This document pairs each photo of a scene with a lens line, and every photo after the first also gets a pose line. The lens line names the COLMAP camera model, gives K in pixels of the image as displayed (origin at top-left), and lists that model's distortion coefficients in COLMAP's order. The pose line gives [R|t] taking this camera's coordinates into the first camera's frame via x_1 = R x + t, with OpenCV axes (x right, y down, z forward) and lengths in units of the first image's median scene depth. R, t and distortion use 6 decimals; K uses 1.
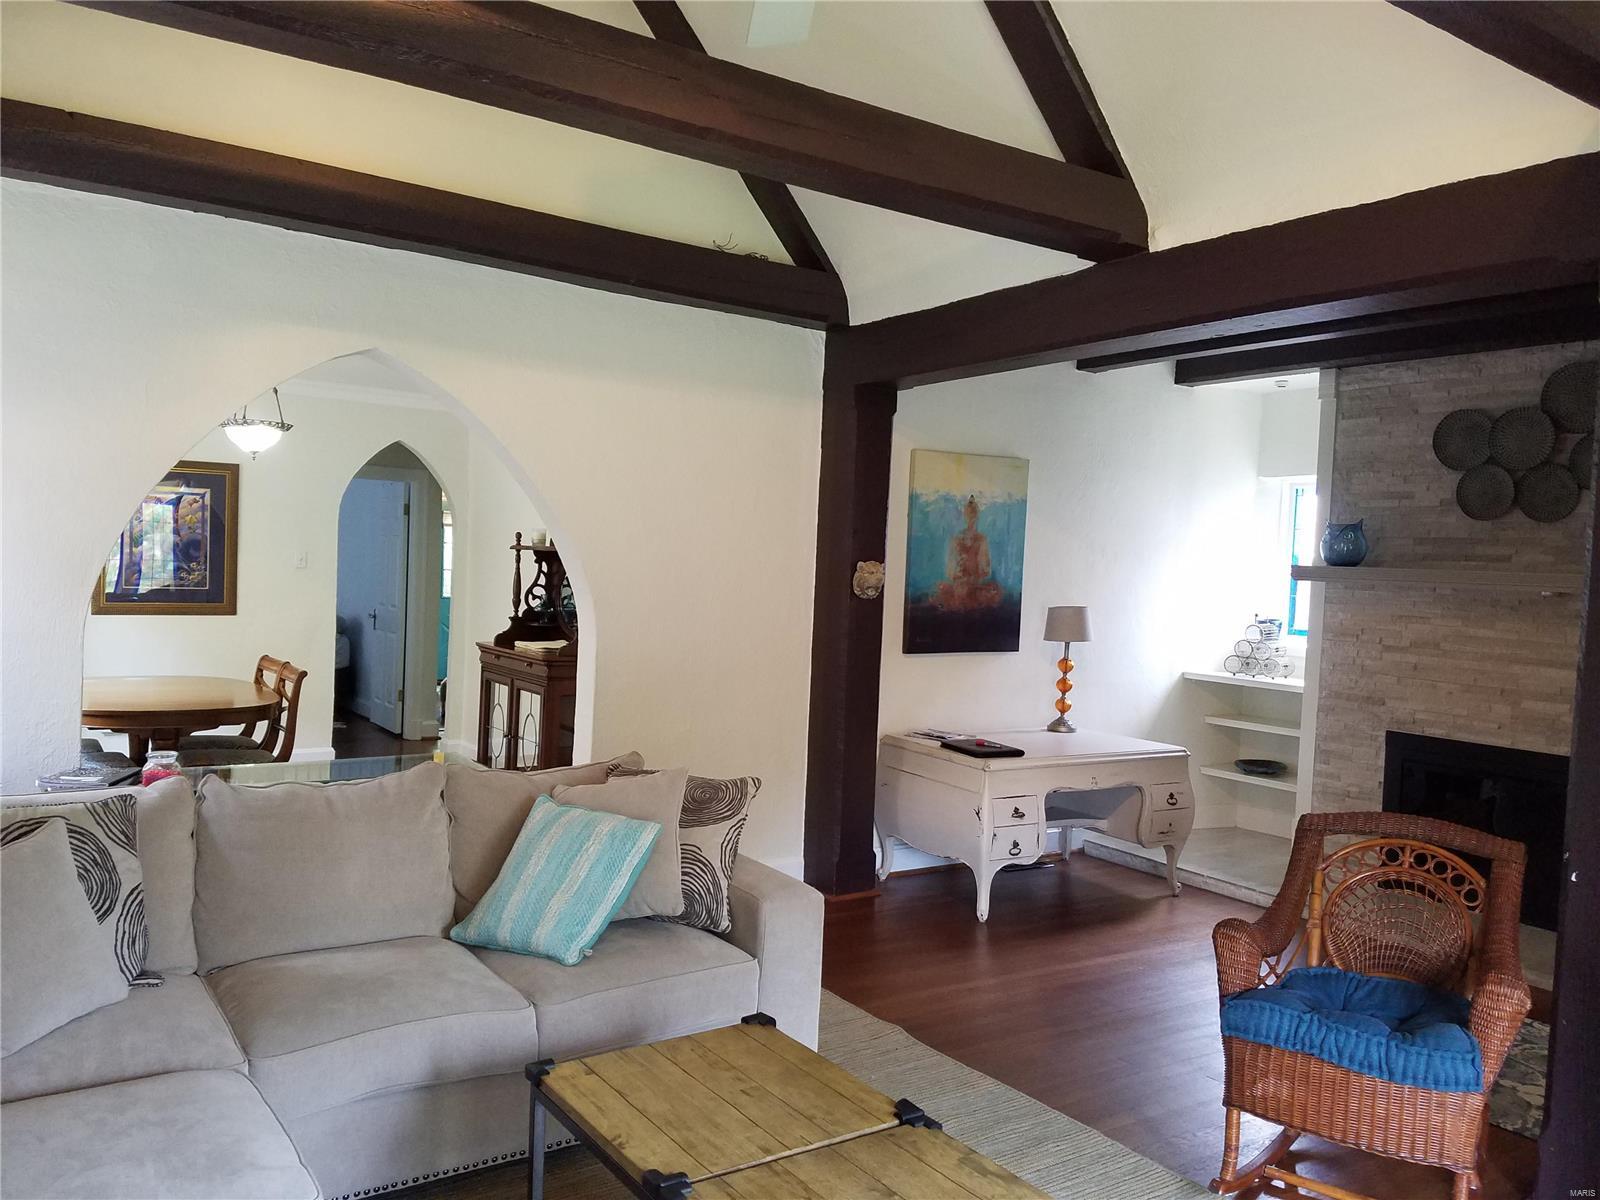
lens RADIAL K [[1208.0, 0, 807.9], [0, 1208.0, 603.6], [0, 0, 1]] dist [0.211218, -0.366425]
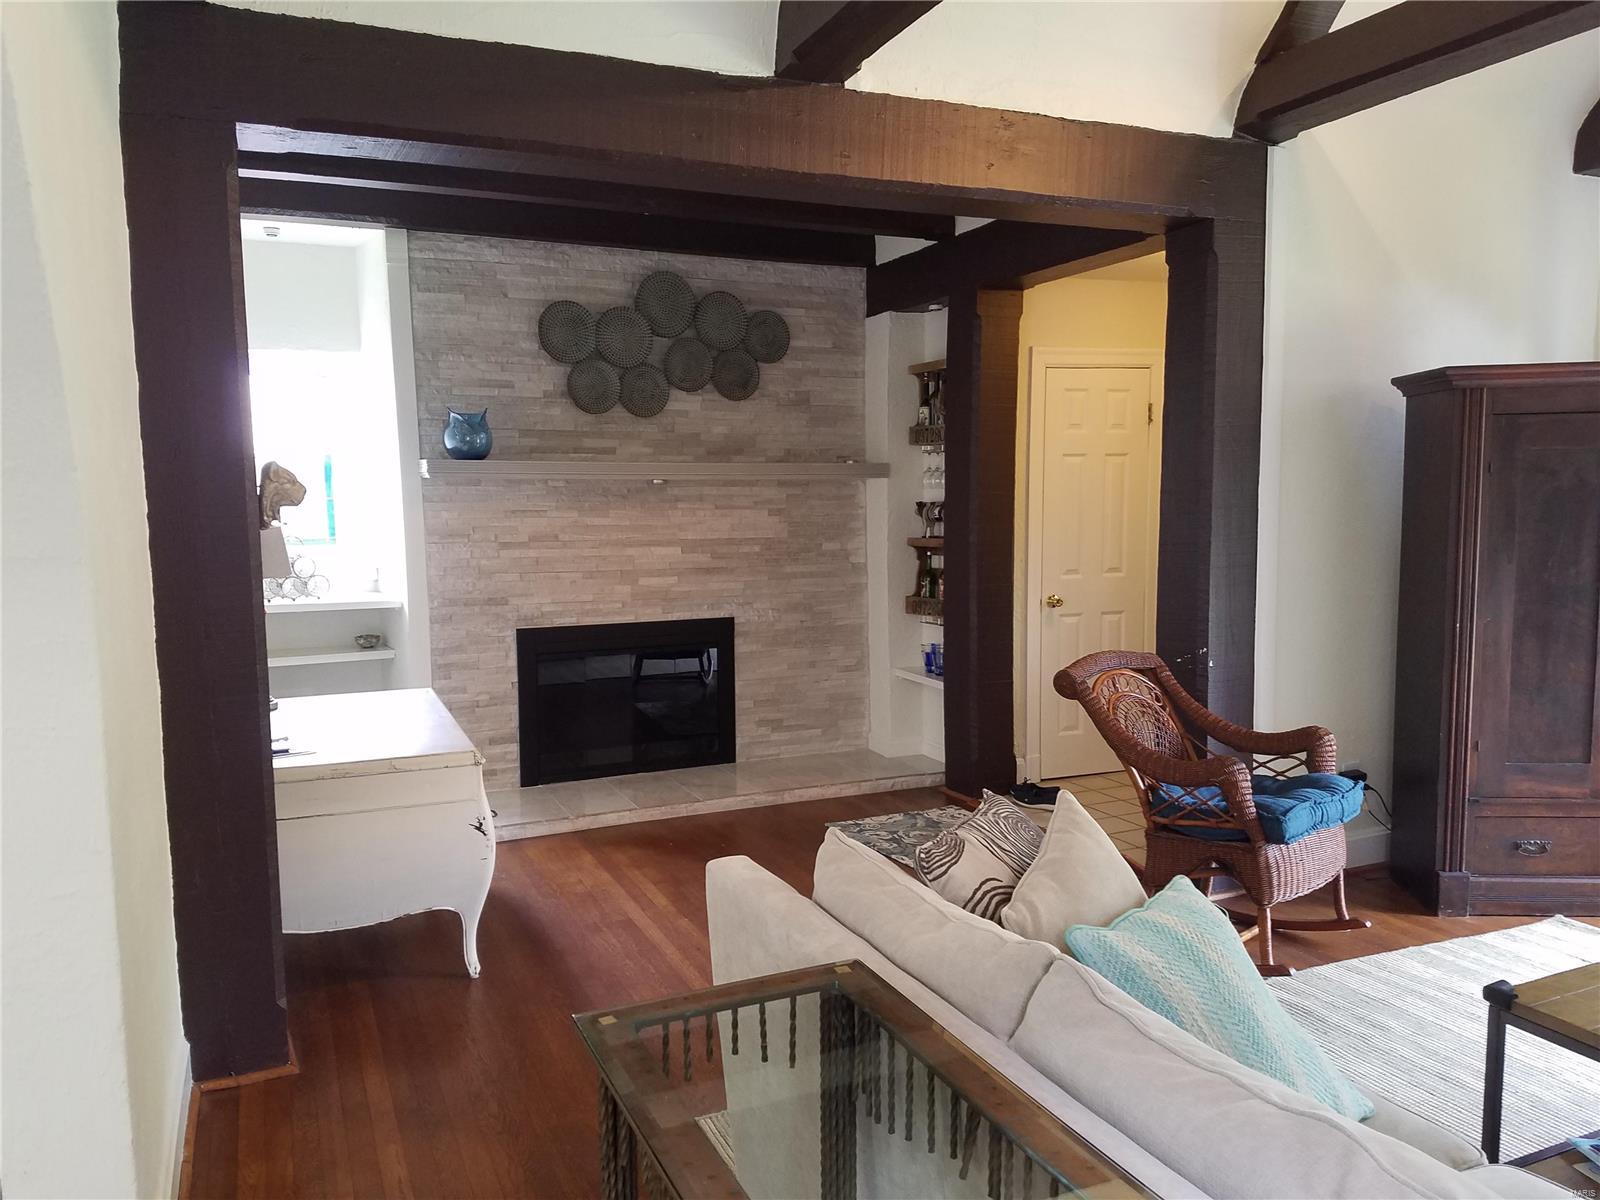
lens RADIAL K [[1208.0, 0, 807.9], [0, 1208.0, 603.6], [0, 0, 1]] dist [0.211218, -0.366425]
pose [[0.168278, -0.148830, 0.974439, -0.436957], [0.041155, 0.988735, 0.143906, -0.047511], [-0.984880, 0.015887, 0.172507, 0.622263]]
